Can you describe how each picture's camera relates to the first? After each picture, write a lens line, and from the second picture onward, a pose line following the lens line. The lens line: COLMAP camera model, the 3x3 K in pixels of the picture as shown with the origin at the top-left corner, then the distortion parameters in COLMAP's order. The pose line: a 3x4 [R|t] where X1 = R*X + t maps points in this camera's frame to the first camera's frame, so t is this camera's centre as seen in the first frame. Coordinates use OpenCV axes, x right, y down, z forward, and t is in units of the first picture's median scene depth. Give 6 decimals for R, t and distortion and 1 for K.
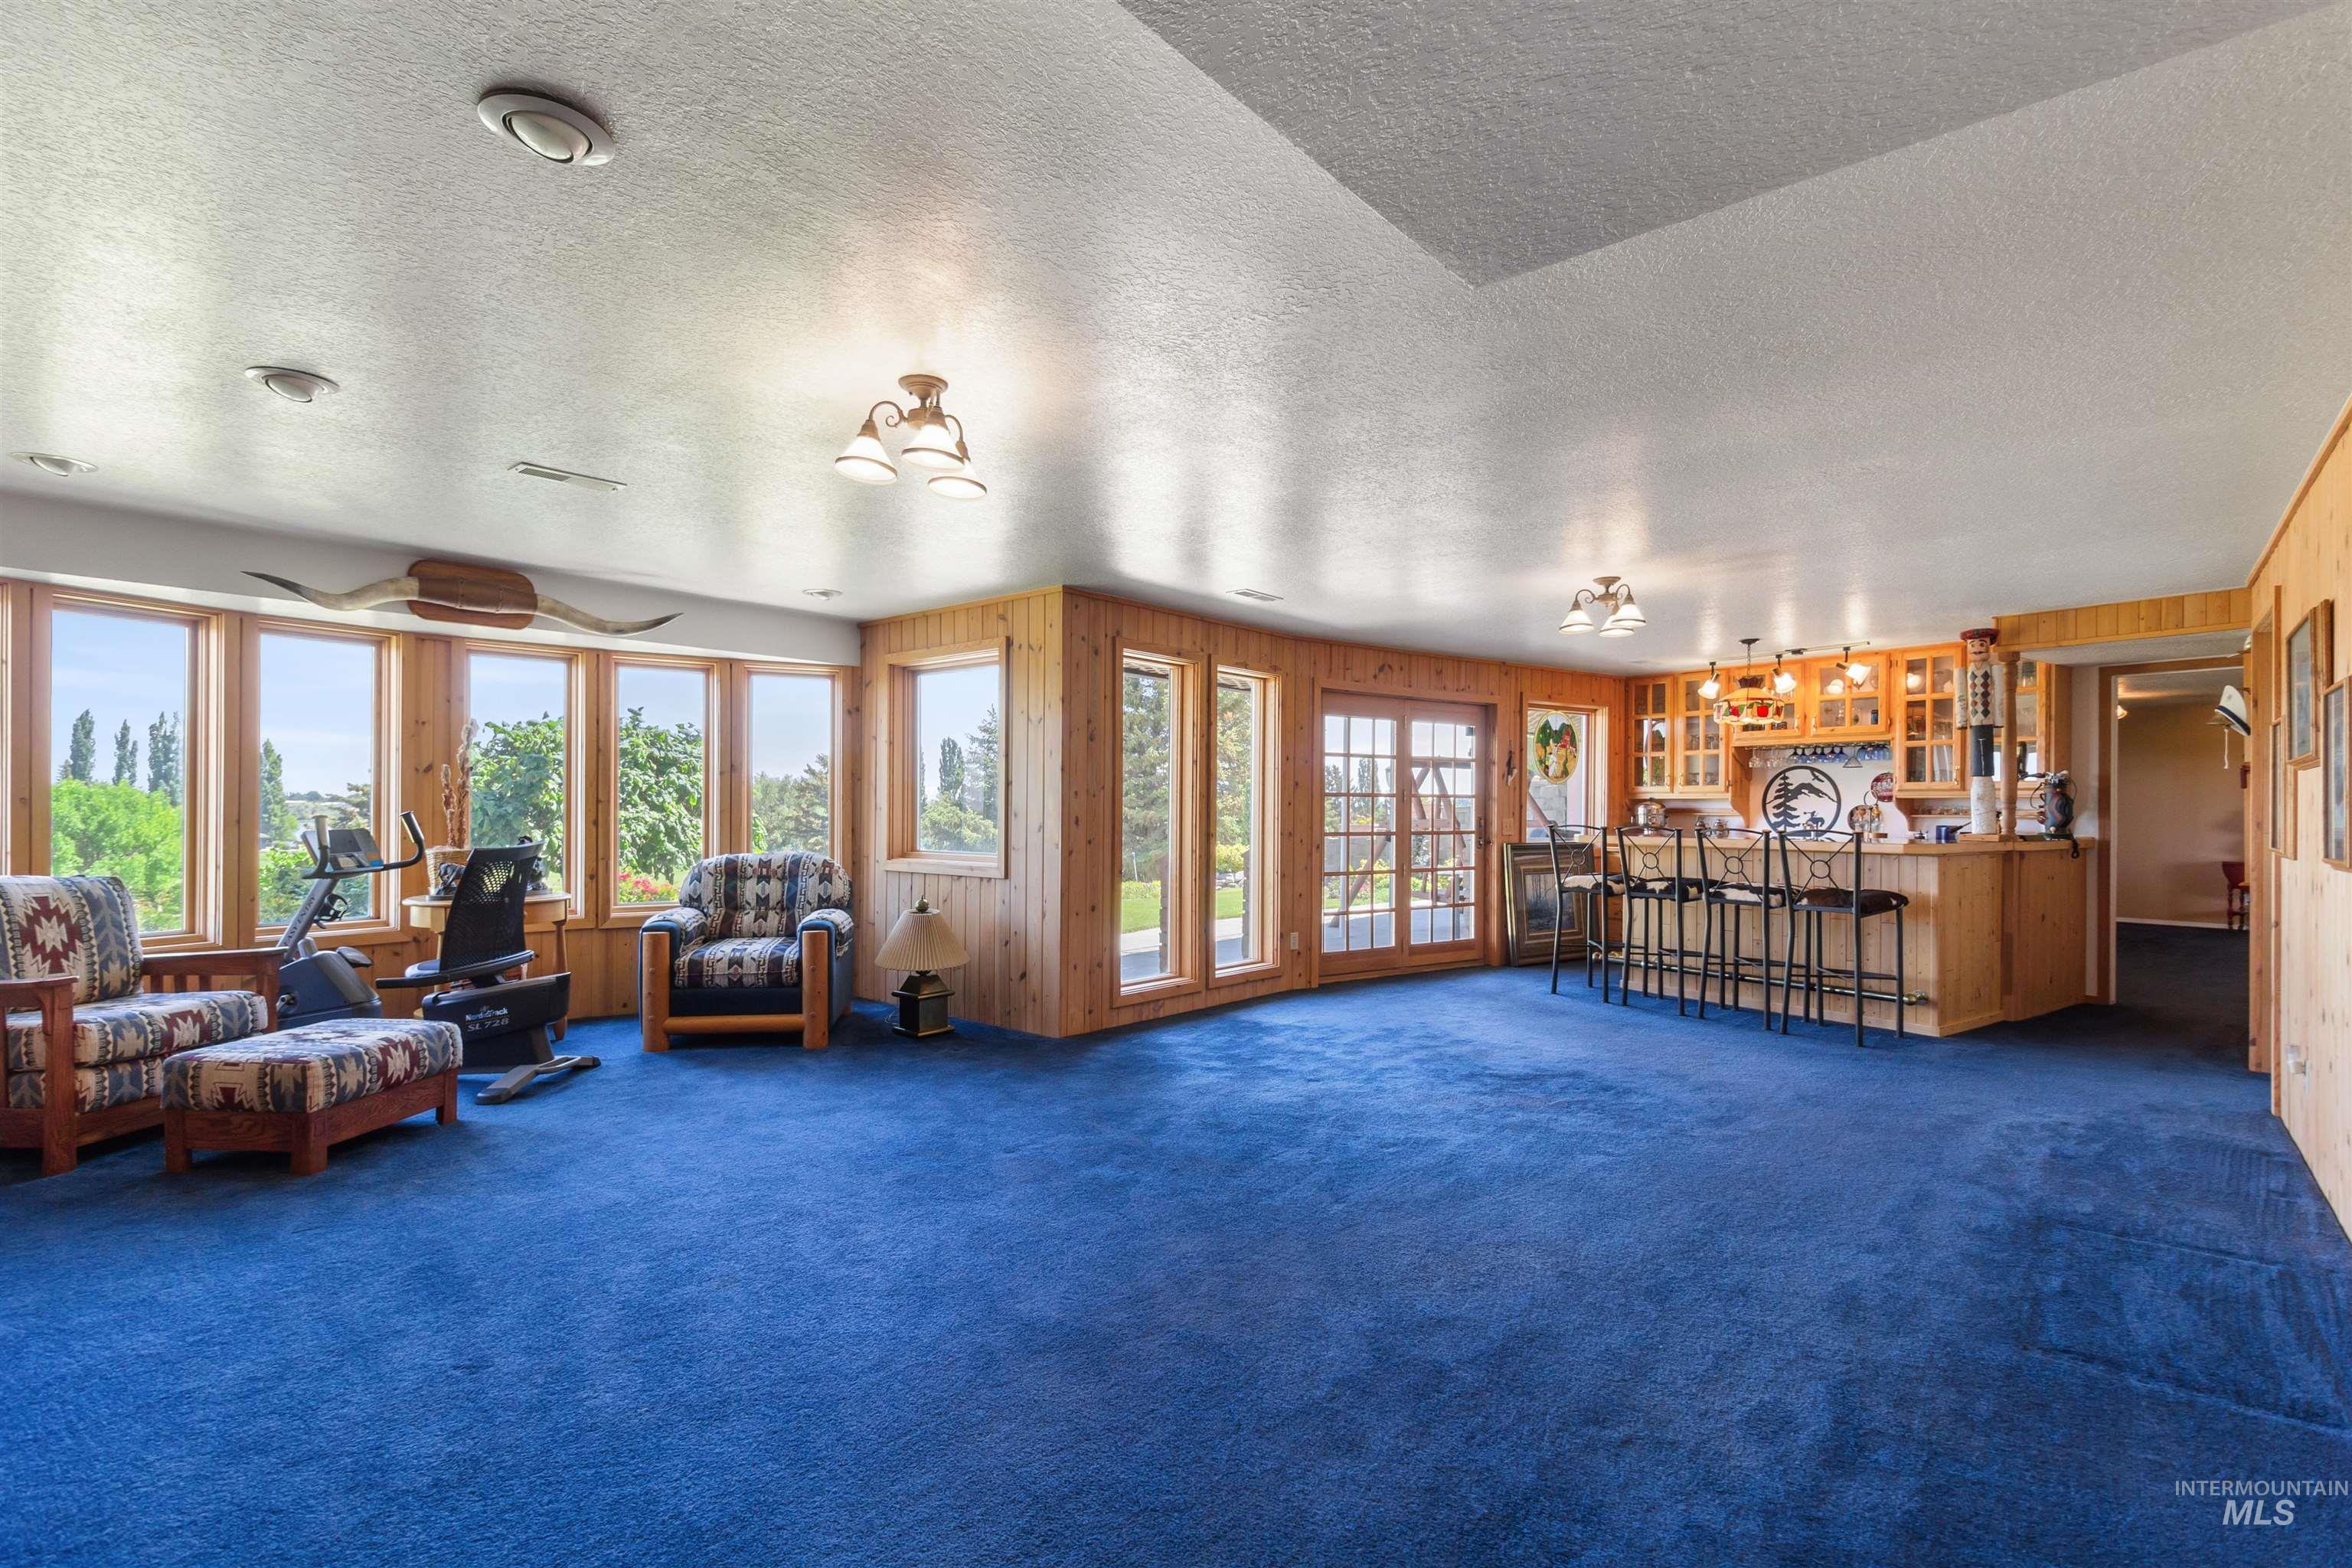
lens RADIAL K [[1086.0, 0, 1176.8], [0, 1086.0, 803.0], [0, 0, 1]] dist [-0.001185, -0.000622]
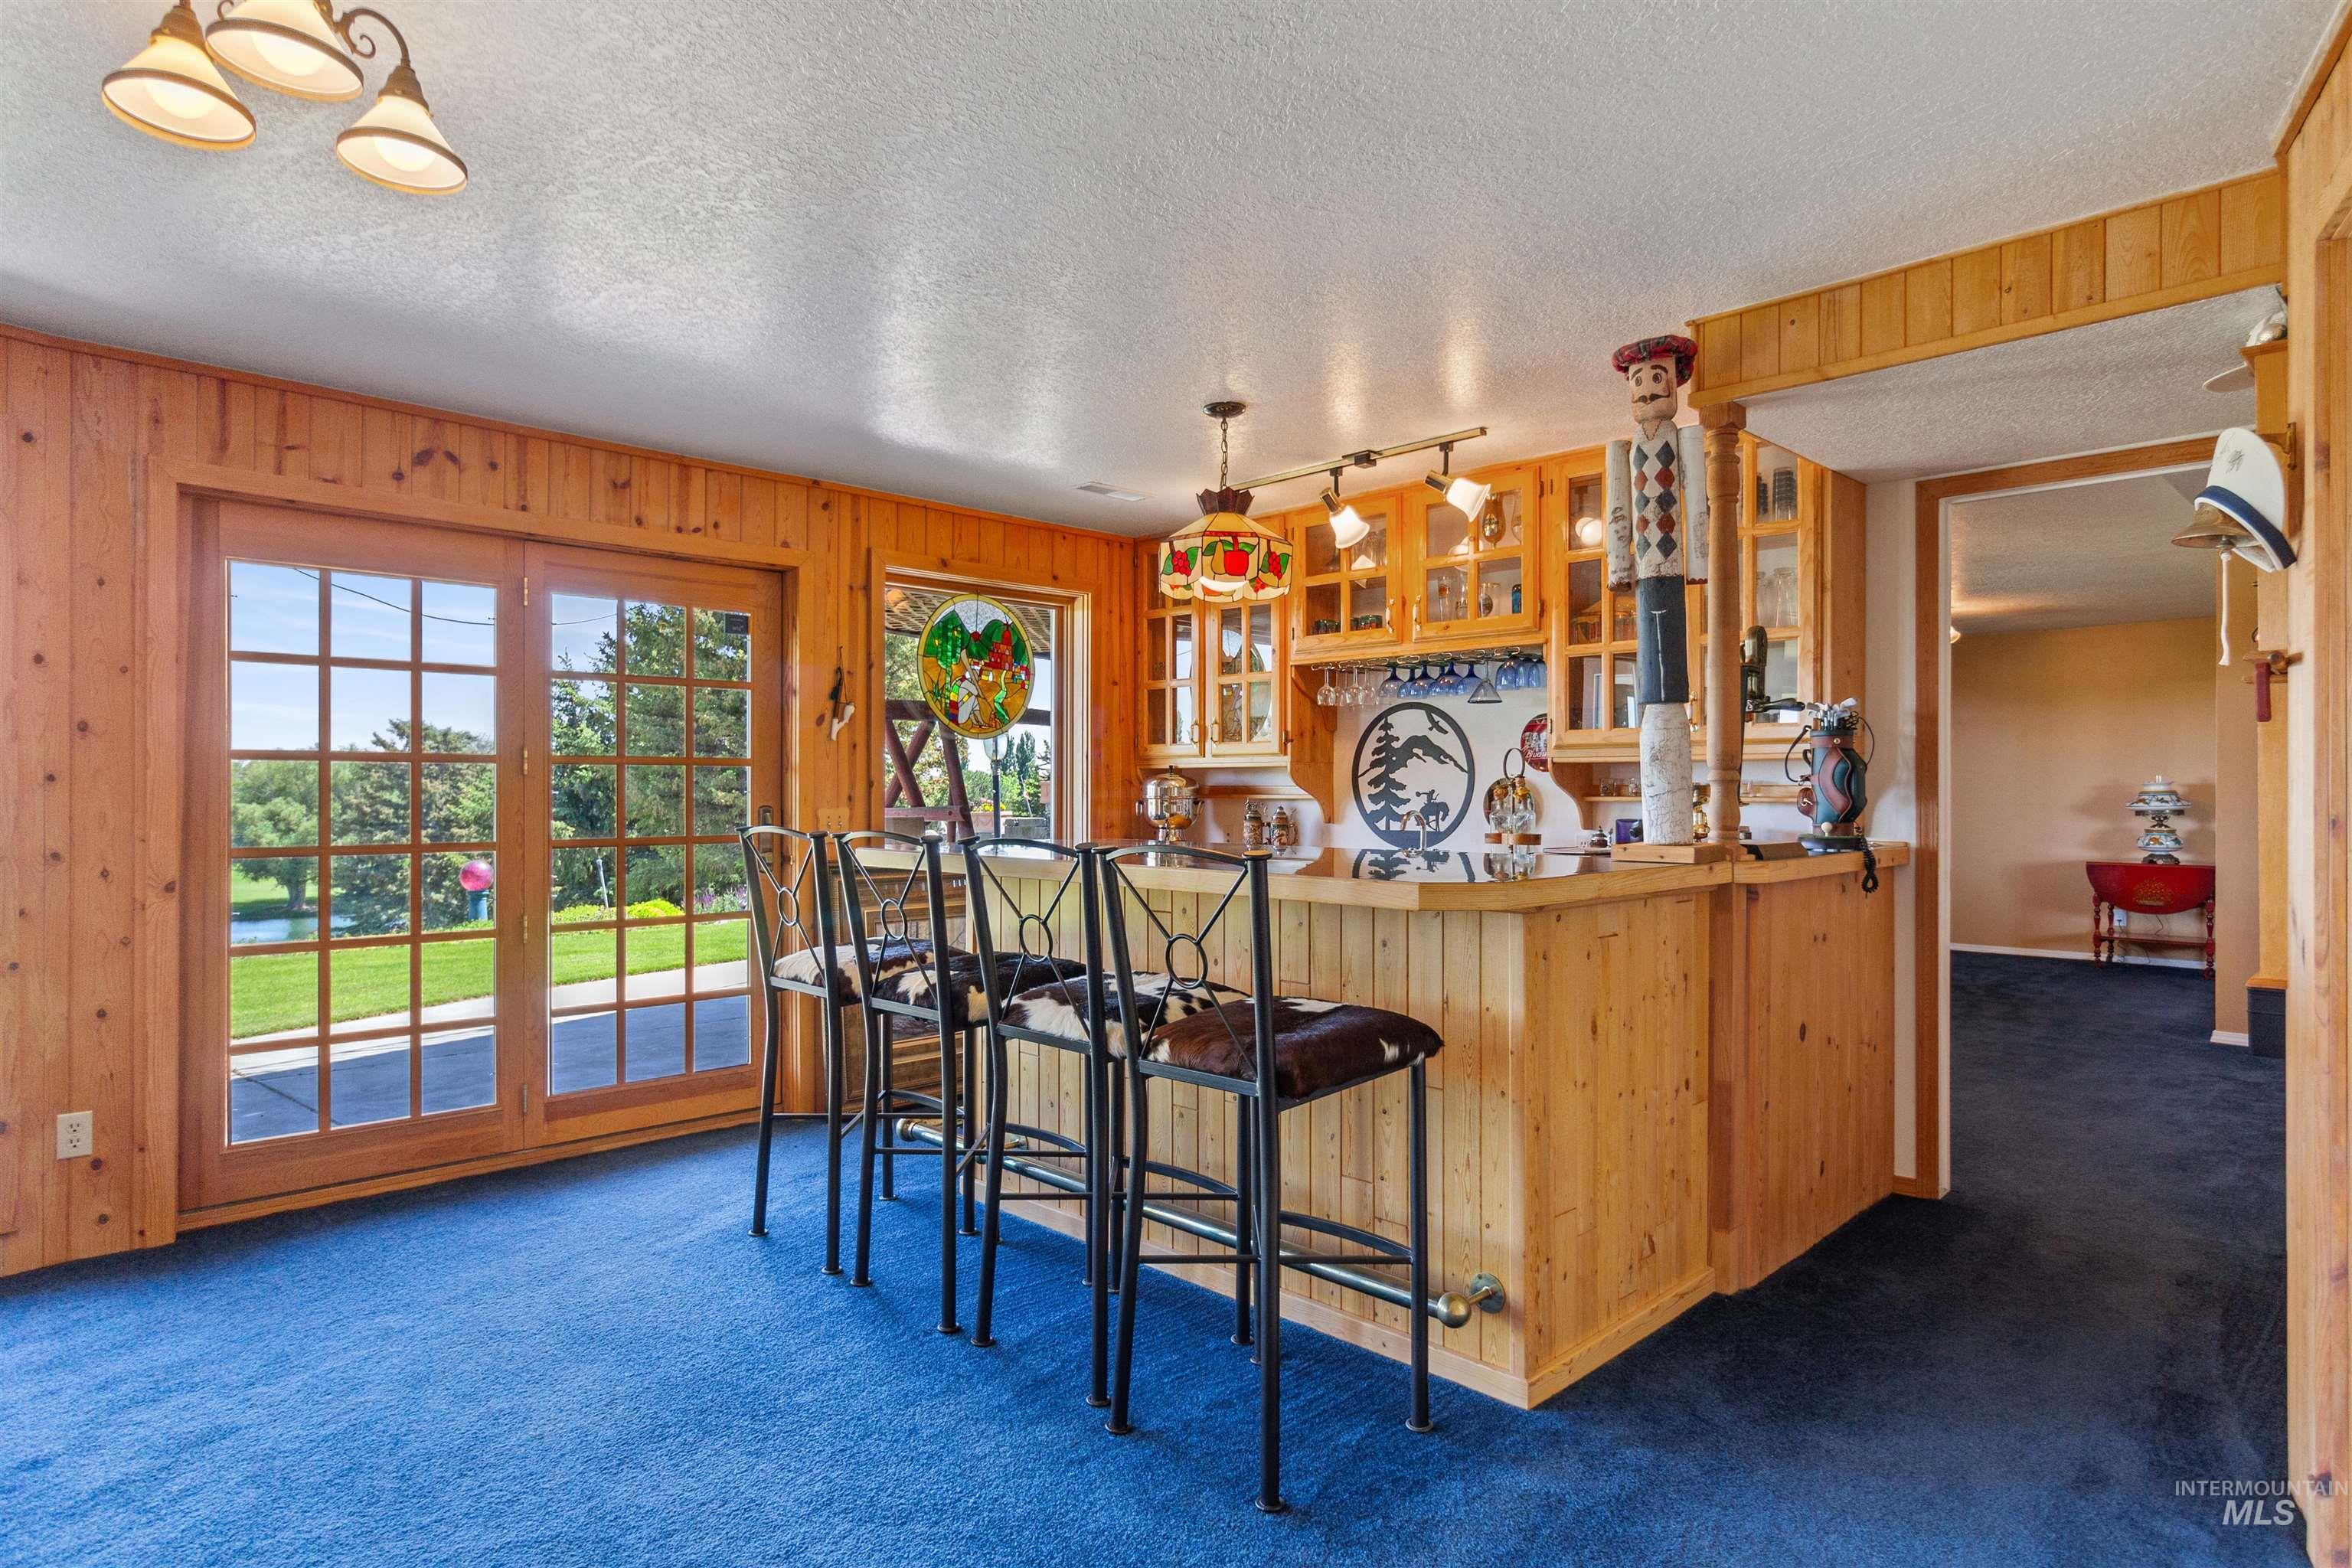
lens RADIAL K [[1296.1, 0, 1184.6], [0, 1296.1, 782.8], [0, 0, 1]] dist [-0.001408, 0.004301]
pose [[0.983393, -0.004127, 0.181441, 0.392435], [0.004211, 0.999991, -0.000074, 0.003886], [-0.181439, 0.000837, 0.983402, 0.454680]]
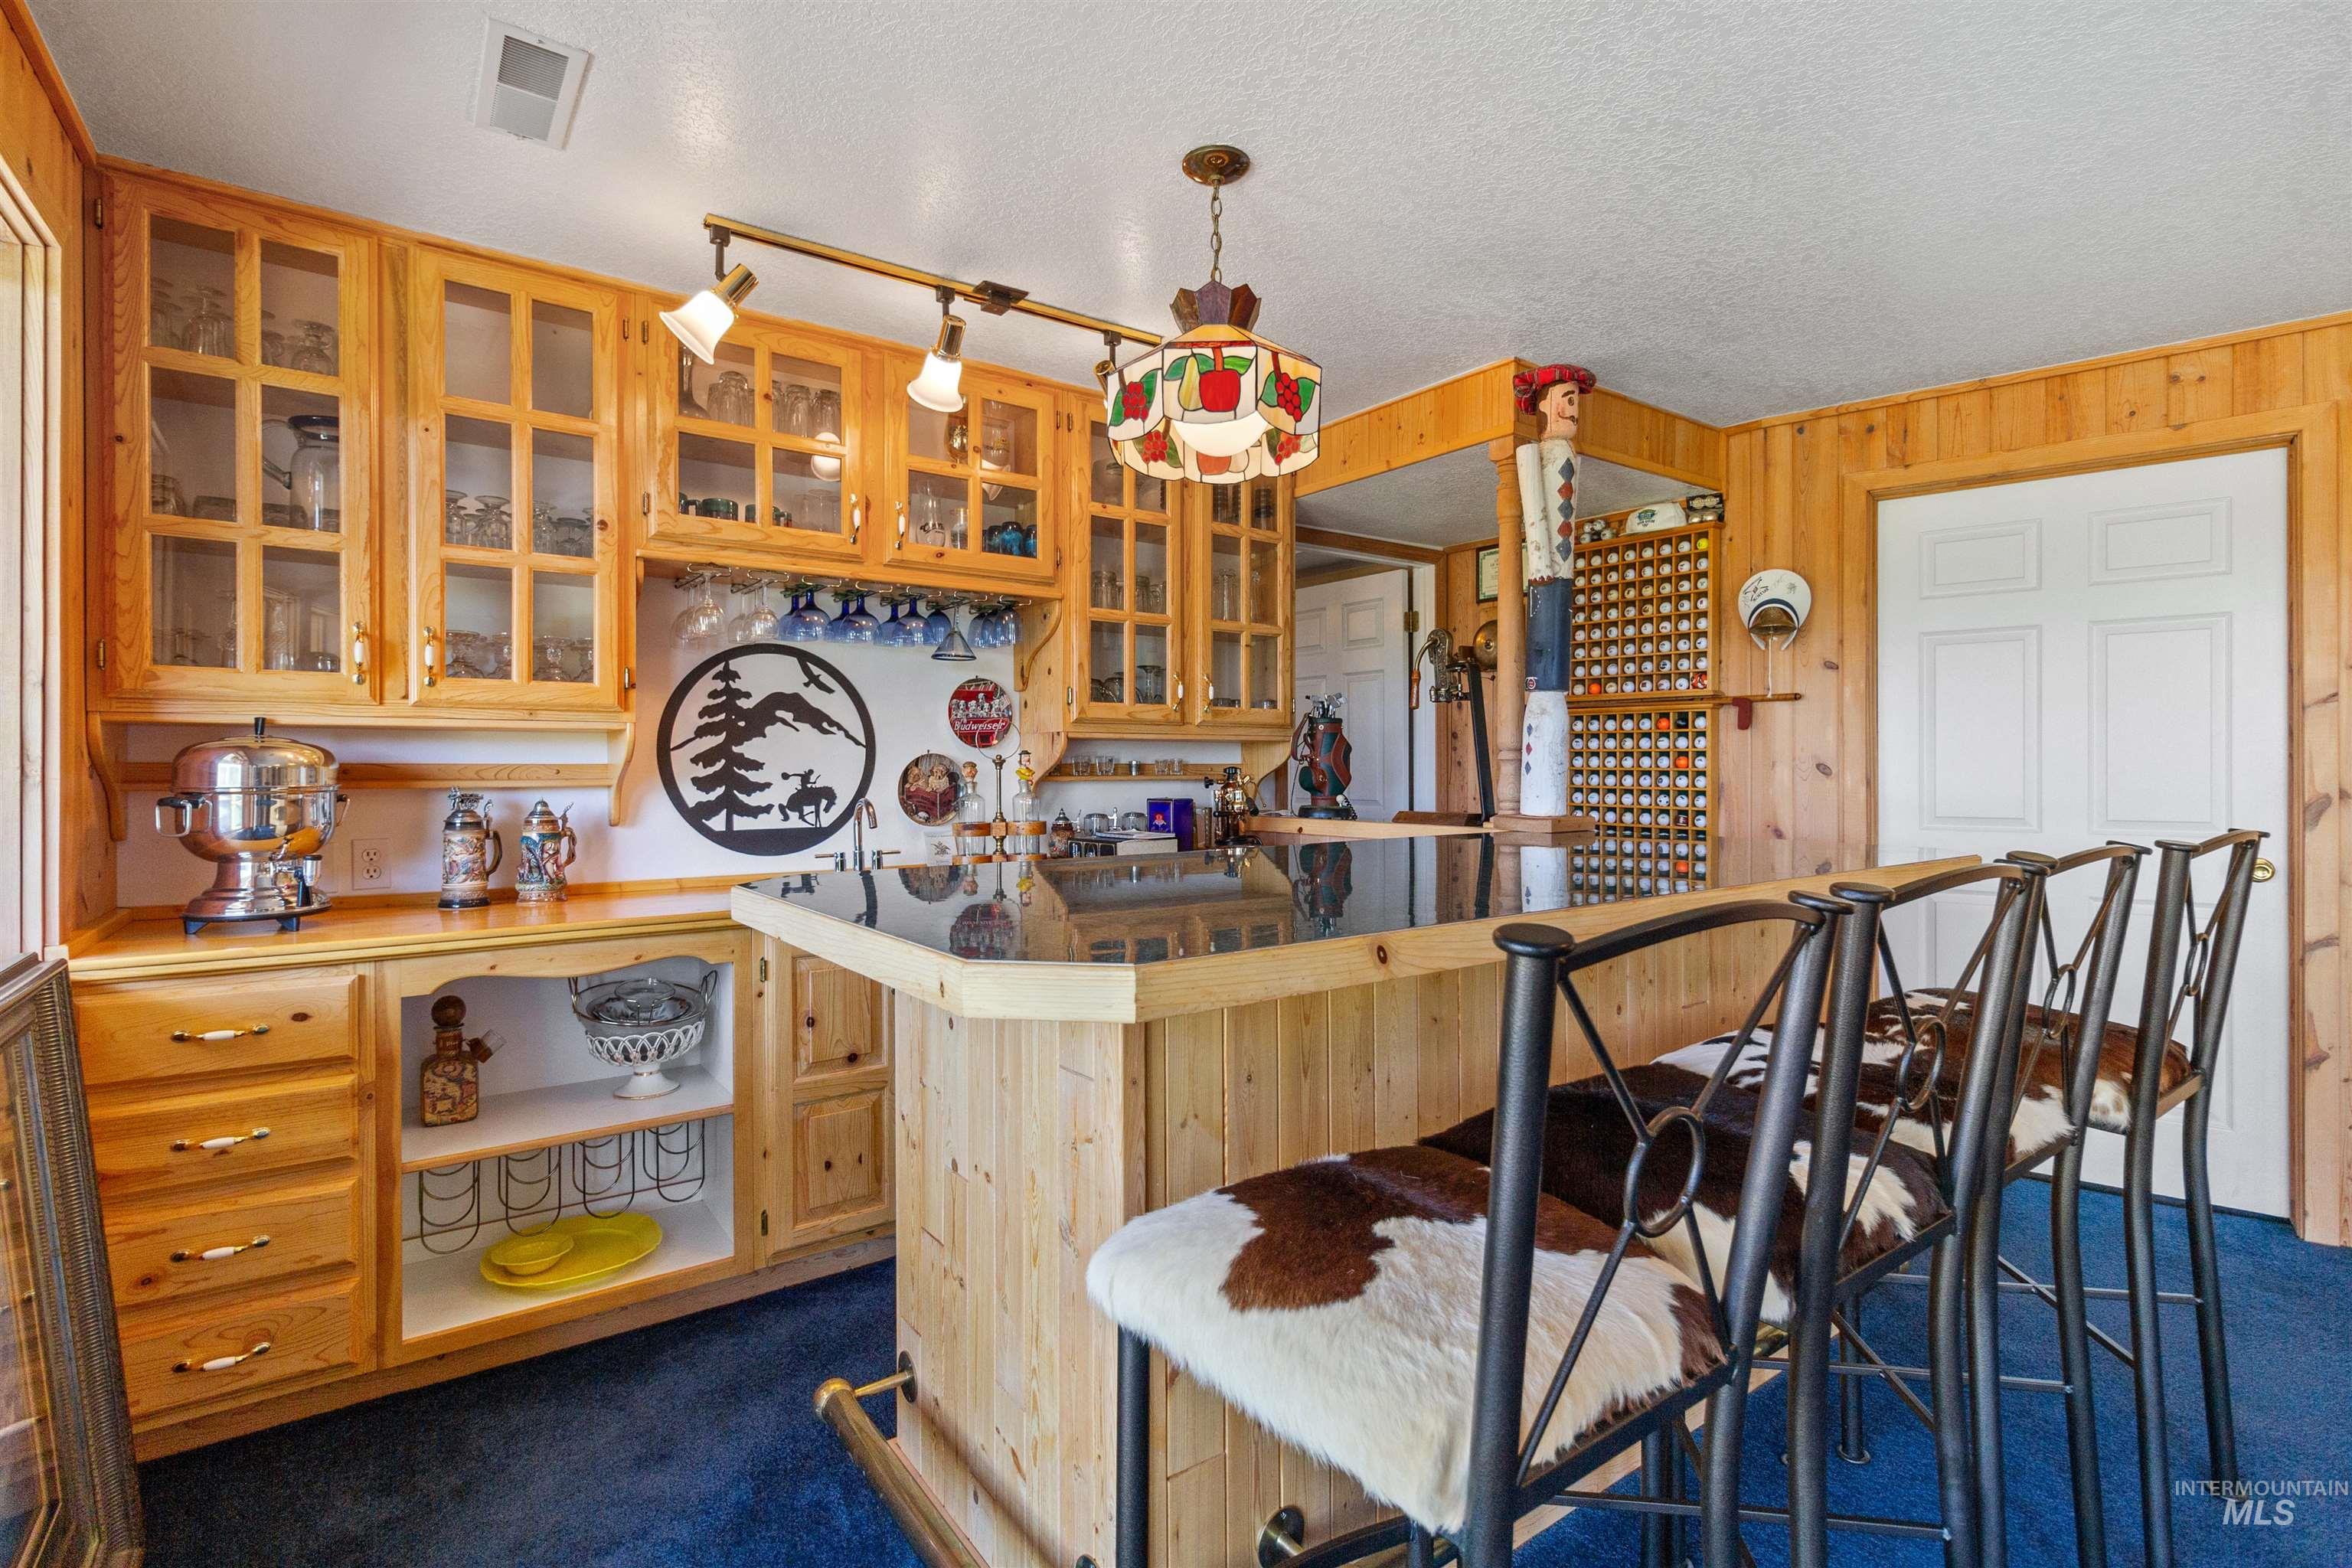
lens RADIAL K [[1086.0, 0, 1184.5], [0, 1086.0, 766.7], [0, 0, 1]] dist [-0.001185, -0.000622]
pose [[-0.038365, -0.006777, 0.999241, 0.233276], [-0.002689, 0.999974, 0.006678, 0.003816], [-0.999260, -0.002430, -0.038382, 0.965466]]
